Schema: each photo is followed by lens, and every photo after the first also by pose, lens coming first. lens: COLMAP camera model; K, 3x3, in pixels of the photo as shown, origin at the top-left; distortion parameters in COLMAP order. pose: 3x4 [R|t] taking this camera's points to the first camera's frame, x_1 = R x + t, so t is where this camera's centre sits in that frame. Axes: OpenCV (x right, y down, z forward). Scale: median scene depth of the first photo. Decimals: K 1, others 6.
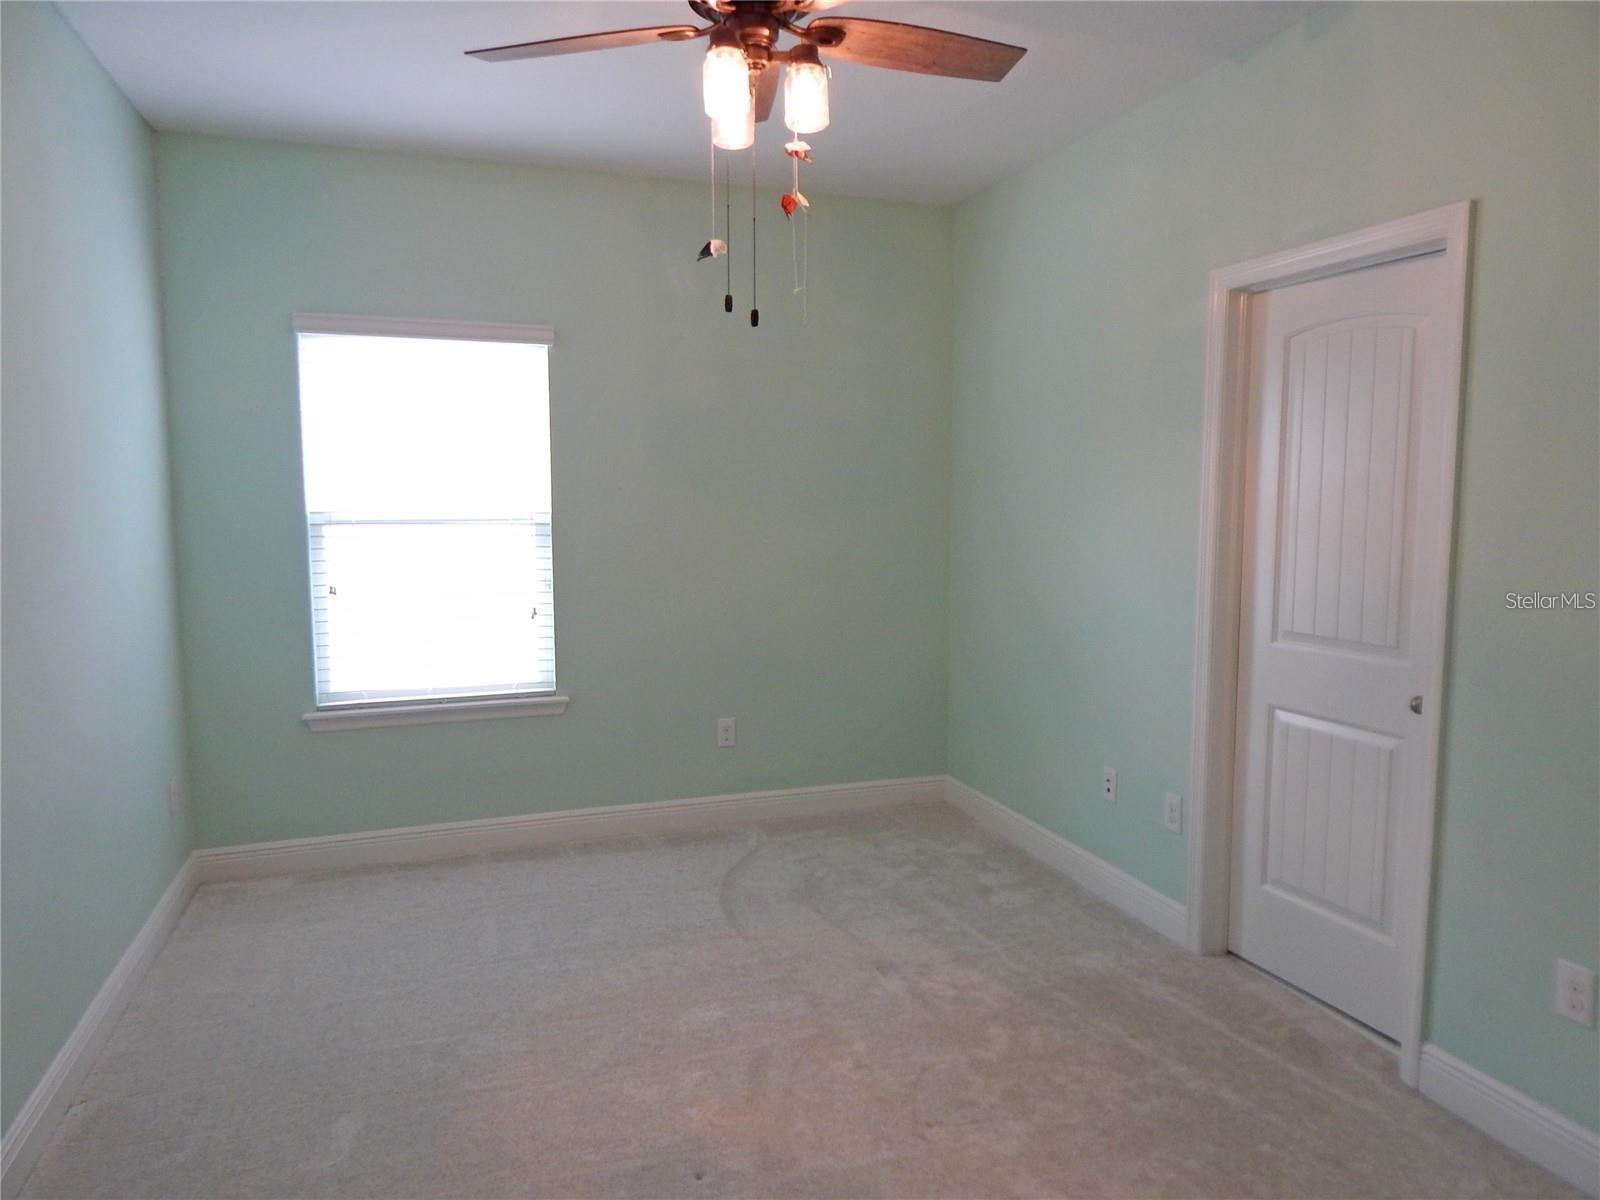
lens RADIAL K [[1059.5, 0, 807.9], [0, 1059.5, 594.3], [0, 0, 1]] dist [0.012399, -0.000249]
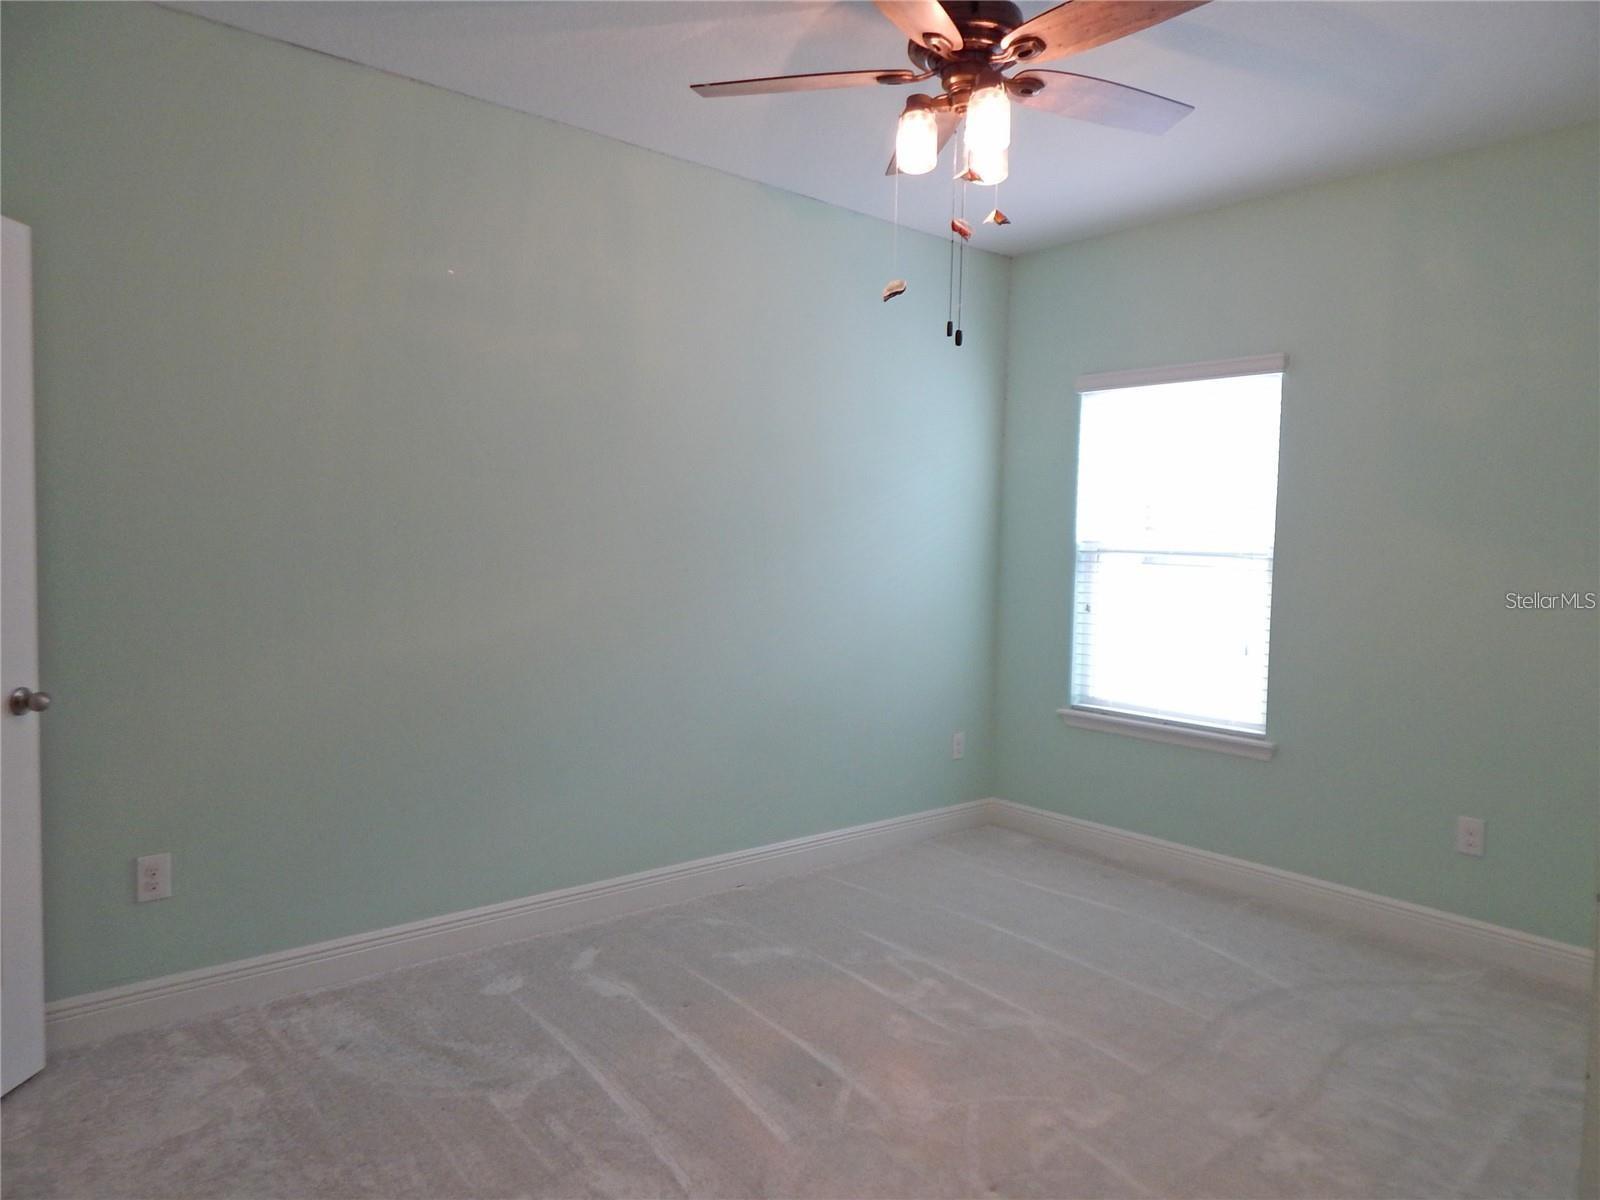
lens RADIAL K [[1059.5, 0, 807.9], [0, 1059.5, 594.3], [0, 0, 1]] dist [0.012399, -0.000249]
pose [[0.369509, 0.058885, -0.927360, 0.519728], [-0.118672, 0.992809, 0.015755, -0.000237], [0.921618, 0.104229, 0.373839, 0.275594]]
